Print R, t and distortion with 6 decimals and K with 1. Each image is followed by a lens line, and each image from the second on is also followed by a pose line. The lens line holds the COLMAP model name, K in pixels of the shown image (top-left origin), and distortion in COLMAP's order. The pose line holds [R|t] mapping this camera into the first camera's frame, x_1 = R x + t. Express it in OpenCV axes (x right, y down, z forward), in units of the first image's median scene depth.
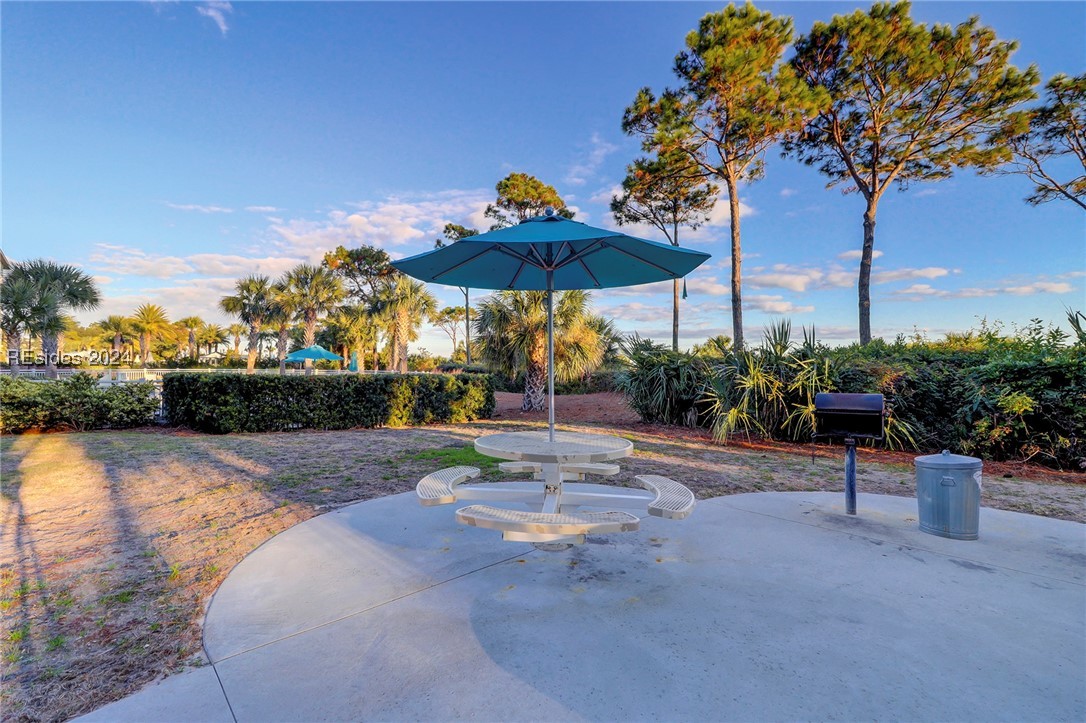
lens RADIAL K [[506.6, 0, 543.2], [0, 506.6, 359.3], [0, 0, 1]] dist [-0.000892, -0.000143]
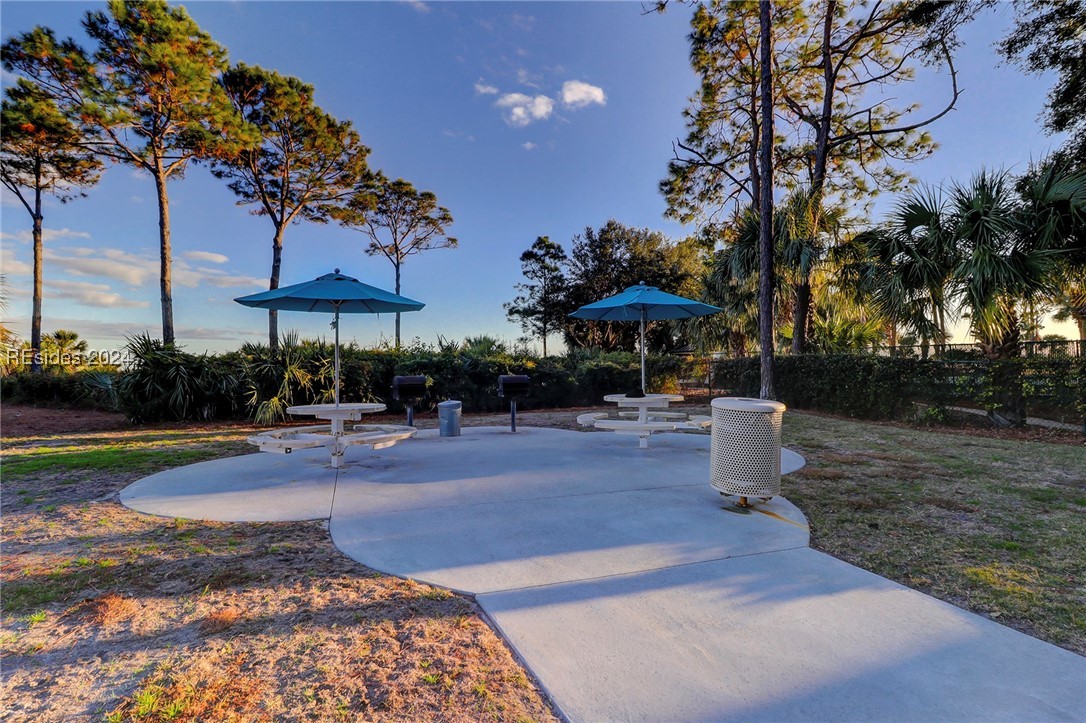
lens RADIAL K [[506.6, 0, 541.0], [0, 506.6, 359.8], [0, 0, 1]] dist [-0.000892, -0.000143]
pose [[0.393047, -0.002734, 0.919514, -0.221612], [0.003028, 0.999994, 0.001679, 0.000476], [-0.919513, 0.002124, 0.393053, -0.052043]]
